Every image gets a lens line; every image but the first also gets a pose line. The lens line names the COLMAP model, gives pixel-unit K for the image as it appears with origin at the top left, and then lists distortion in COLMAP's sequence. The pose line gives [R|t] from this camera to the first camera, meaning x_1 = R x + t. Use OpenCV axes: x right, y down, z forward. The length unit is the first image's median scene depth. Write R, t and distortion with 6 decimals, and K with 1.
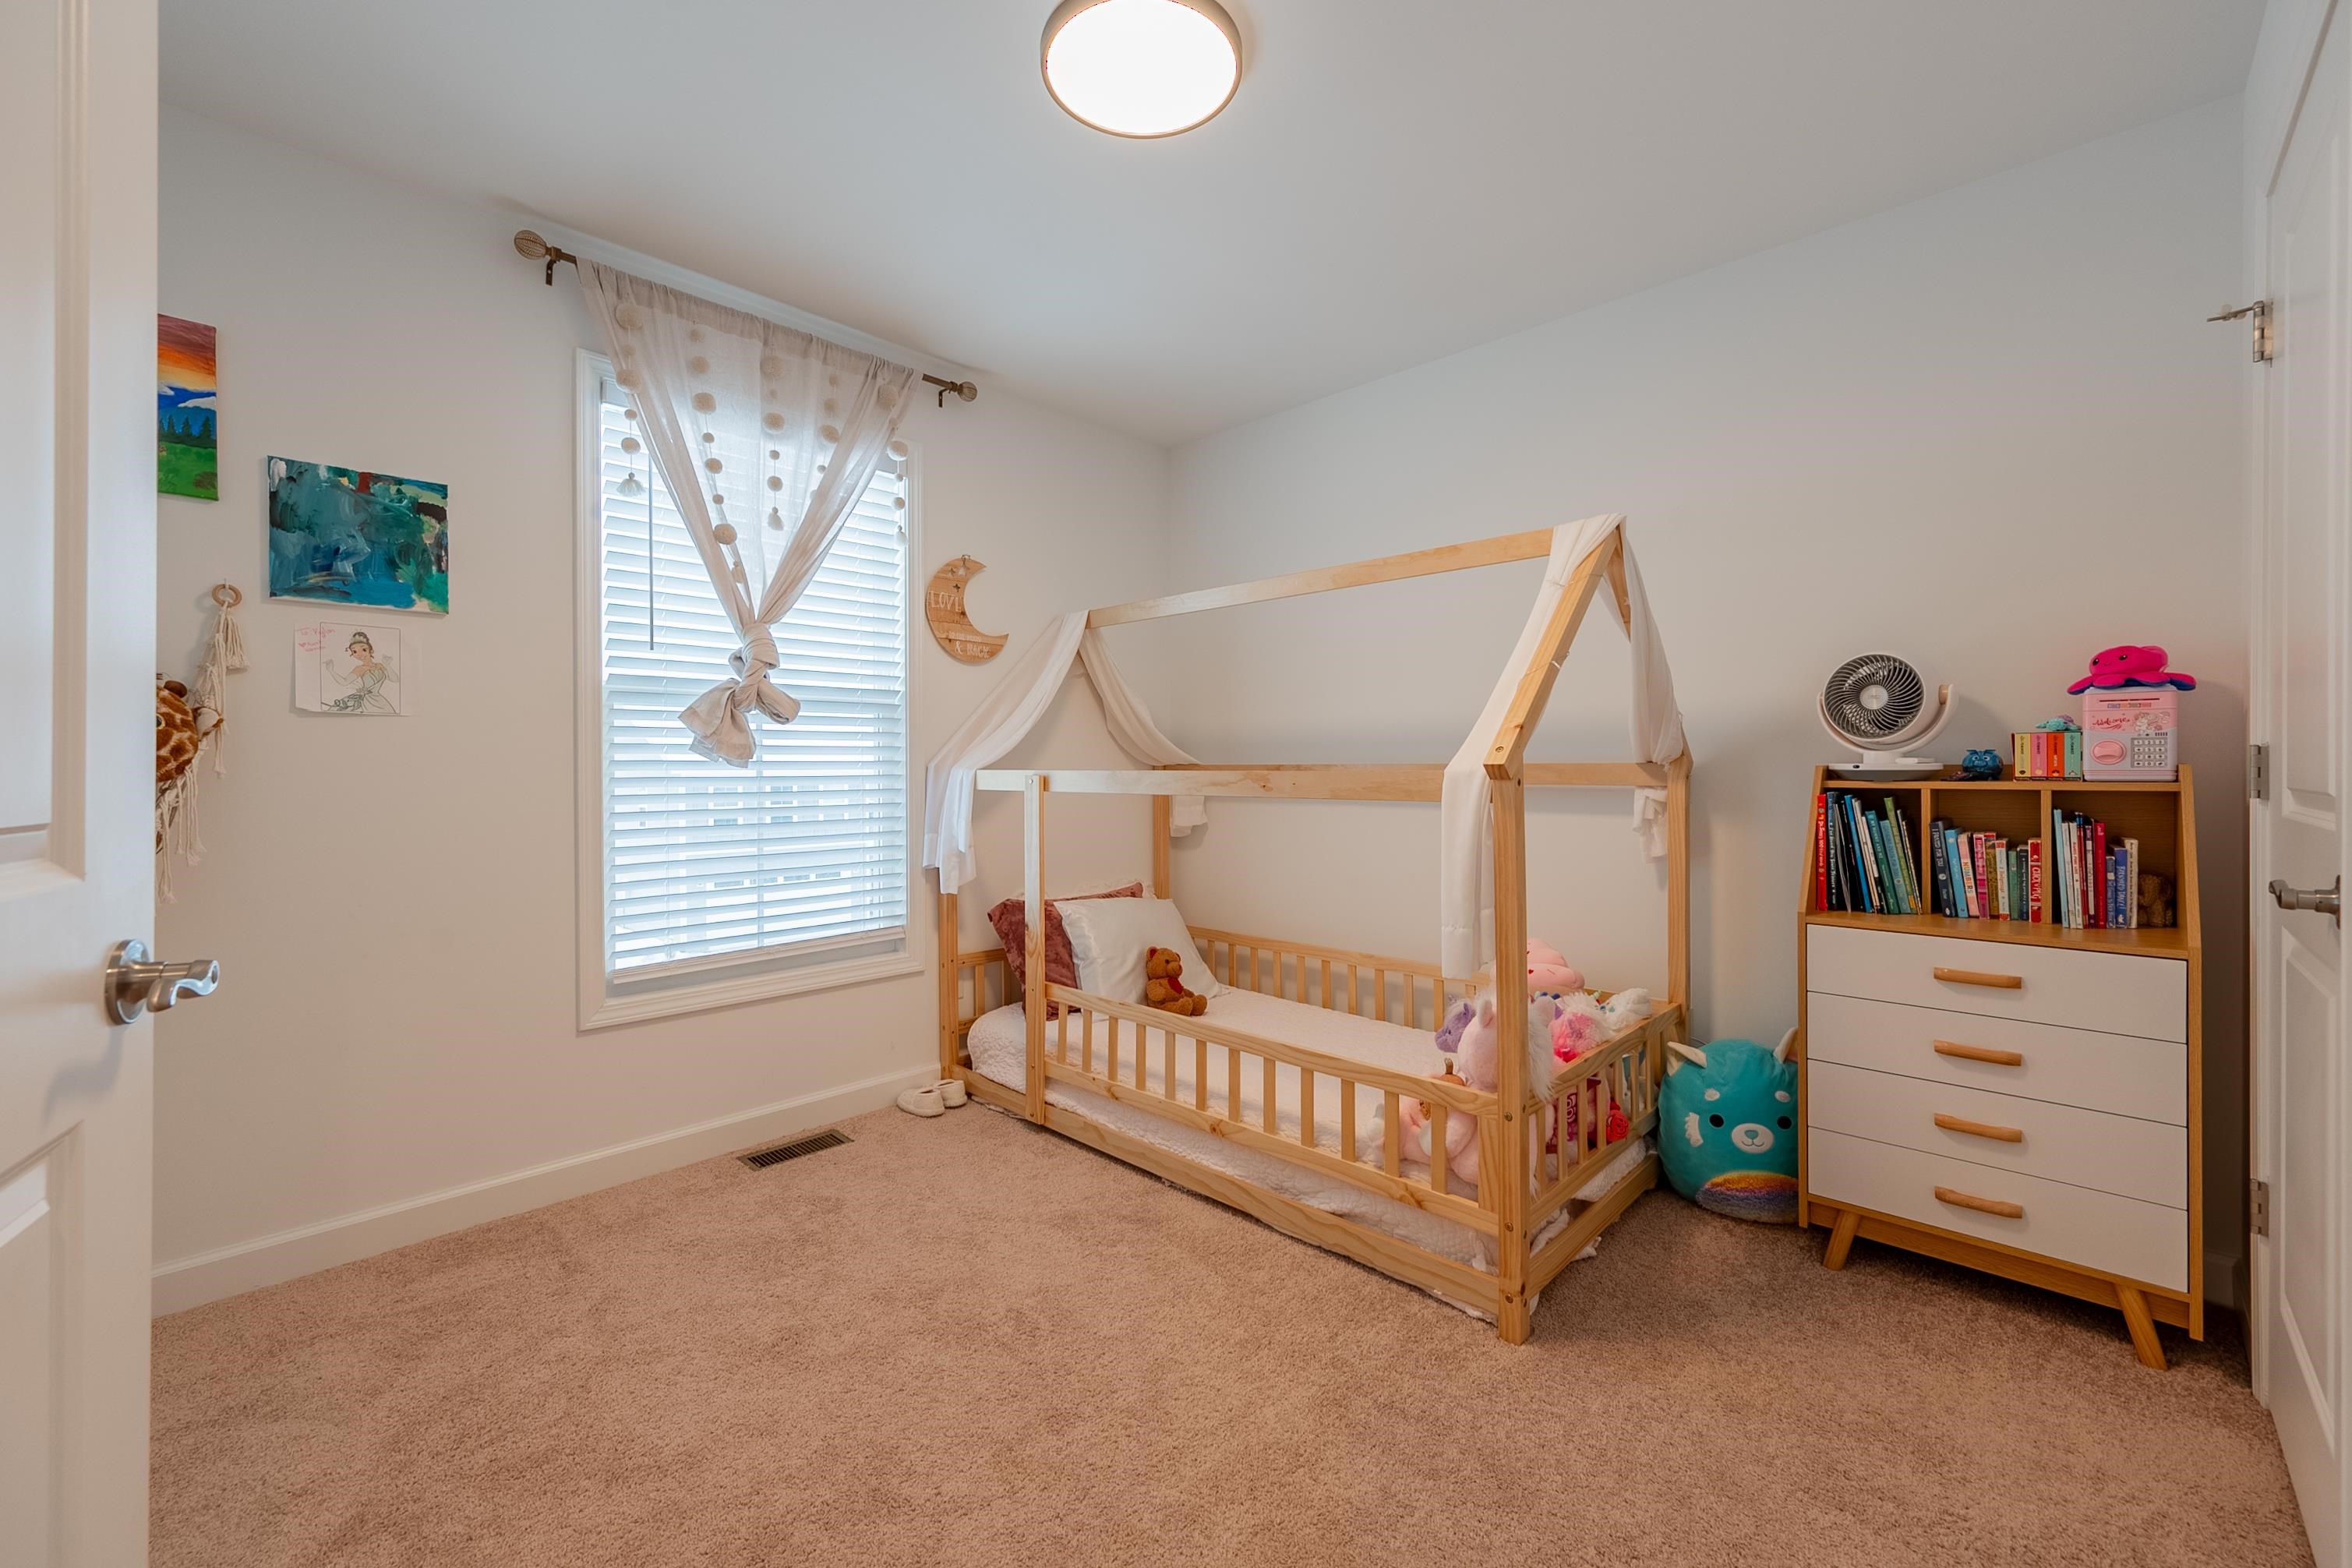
lens RADIAL K [[949.5, 0, 1204.0], [0, 949.5, 768.9], [0, 0, 1]] dist [-0.000758, -0.000090]
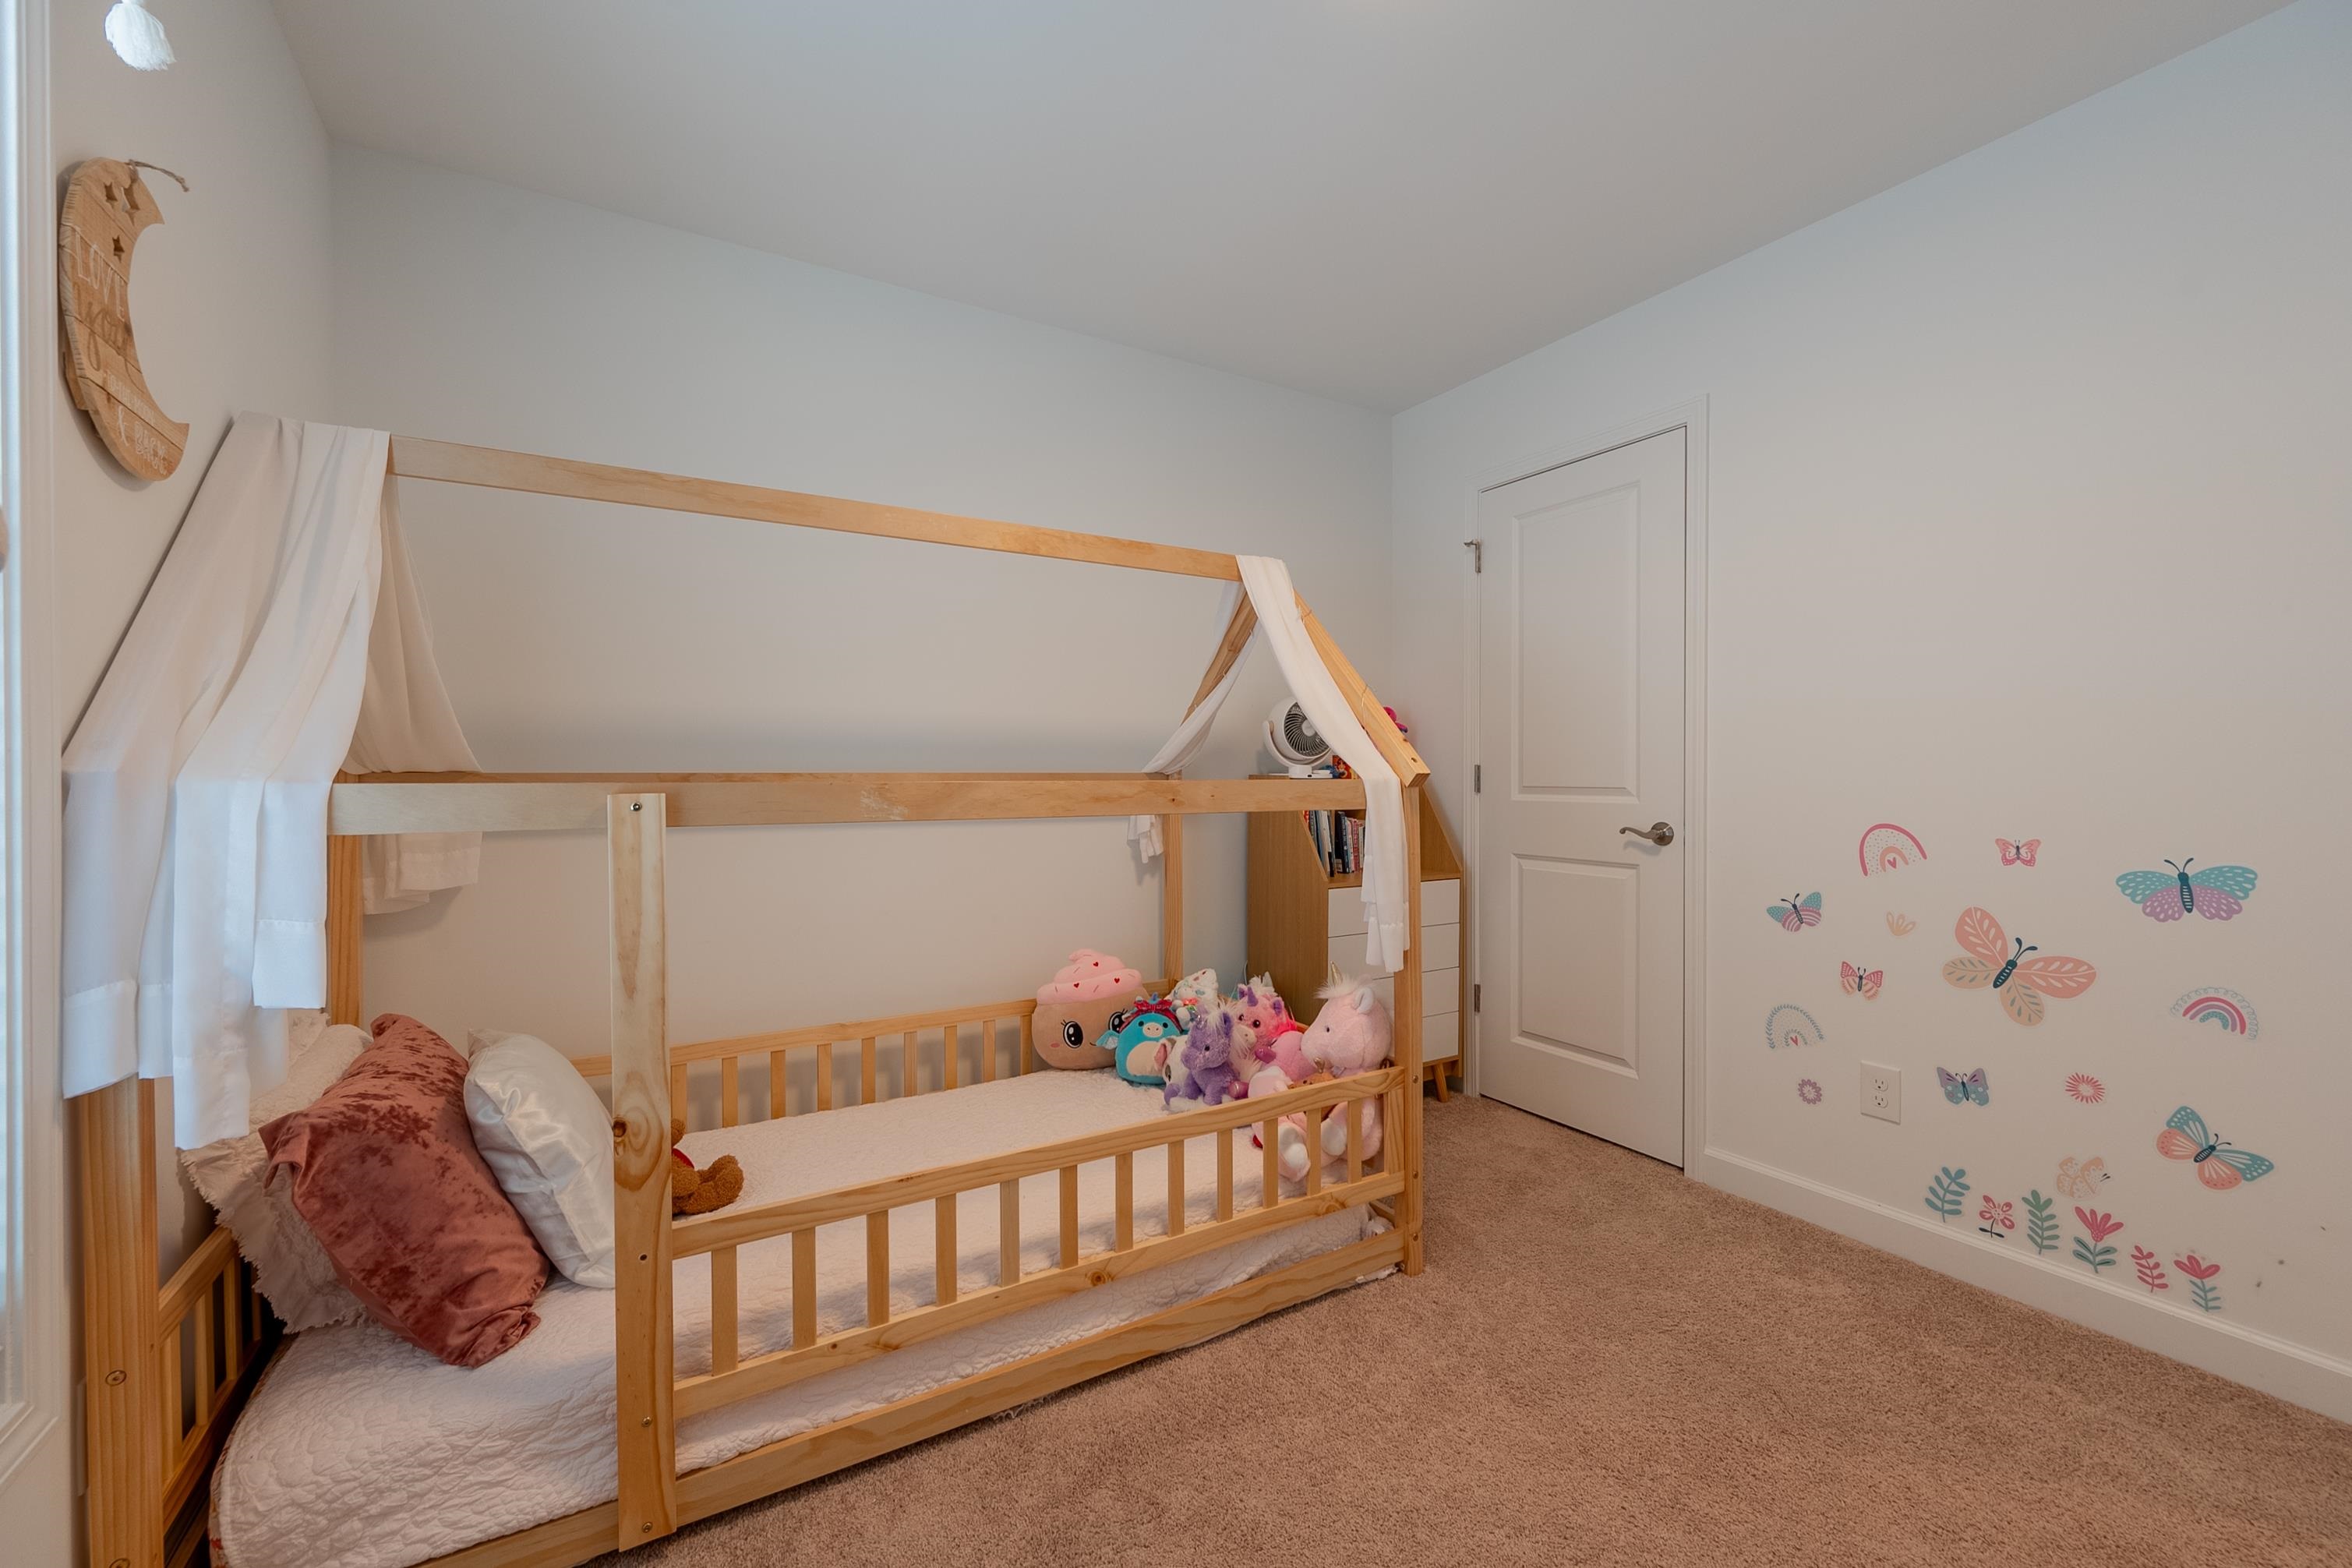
lens RADIAL K [[912.5, 0, 1176.0], [0, 912.5, 784.0], [0, 0, 1]] dist [-0.001062, -0.000093]
pose [[0.286237, -0.006961, 0.958133, -0.583533], [0.005902, 0.999967, 0.005502, 0.001143], [-0.958141, 0.004080, 0.286269, 0.687232]]
